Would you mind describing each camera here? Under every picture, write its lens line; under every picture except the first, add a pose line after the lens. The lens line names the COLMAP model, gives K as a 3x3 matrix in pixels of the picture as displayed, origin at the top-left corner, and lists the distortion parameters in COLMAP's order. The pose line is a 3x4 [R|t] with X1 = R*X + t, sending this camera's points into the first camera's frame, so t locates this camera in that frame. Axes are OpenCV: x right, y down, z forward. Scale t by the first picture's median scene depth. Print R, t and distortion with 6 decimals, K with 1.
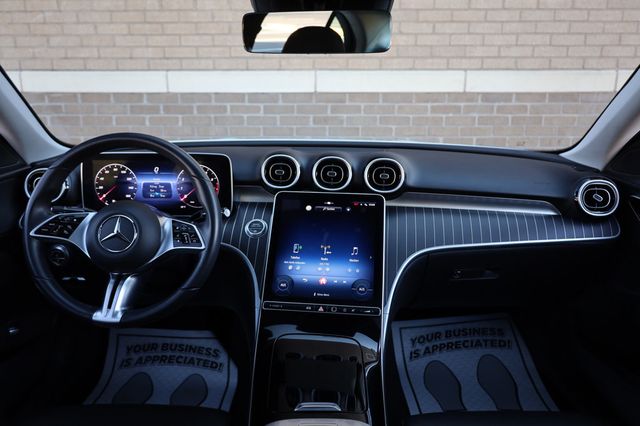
lens RADIAL K [[473.0, 0, 320.0], [0, 473.0, 213.0], [0, 0, 1]] dist [-0.008508, 0.000580]
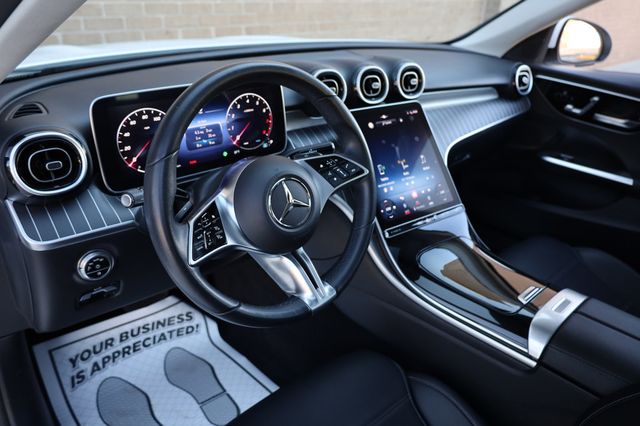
lens RADIAL K [[473.0, 0, 320.0], [0, 473.0, 213.0], [0, 0, 1]] dist [-0.008508, 0.000580]
pose [[0.743974, -0.282213, 0.605688, -0.687165], [0.132713, 0.950784, 0.279993, -0.116521], [-0.654896, -0.127925, 0.744813, 0.322831]]
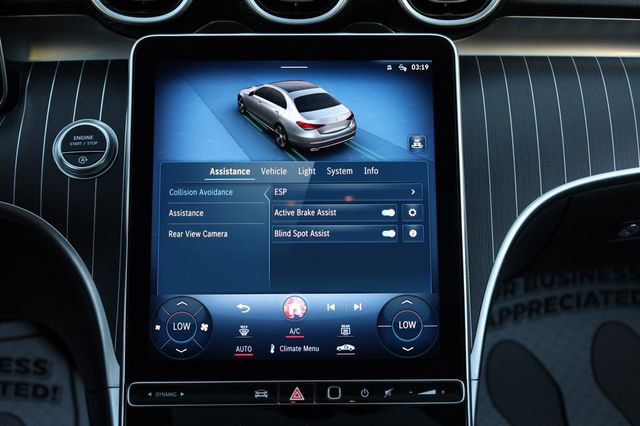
lens RADIAL K [[764.4, 0, 320.0], [0, 764.4, 213.0], [0, 0, 1]] dist [0.004470, -0.007052]
pose [[0.991997, -0.071255, 0.104235, -0.026140], [0.035852, 0.950525, 0.308571, -0.085743], [-0.121065, -0.302365, 0.945473, 0.426522]]
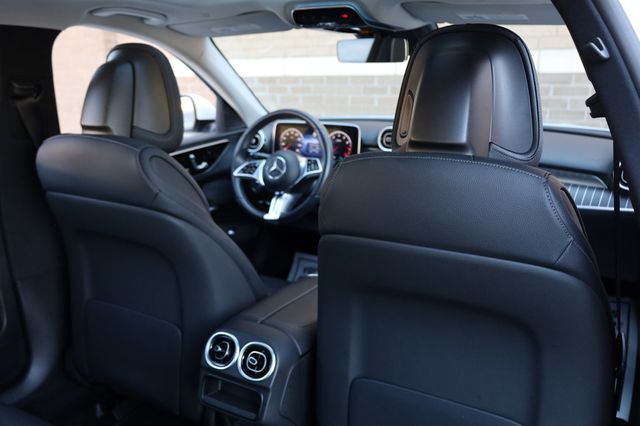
lens RADIAL K [[574.8, 0, 320.0], [0, 574.8, 213.0], [0, 0, 1]] dist [0.001652, -0.002615]
pose [[0.855461, 0.109145, -0.506236, 0.614391], [-0.109506, 0.993558, 0.029162, 0.101839], [0.506157, 0.030489, 0.861902, -0.552962]]
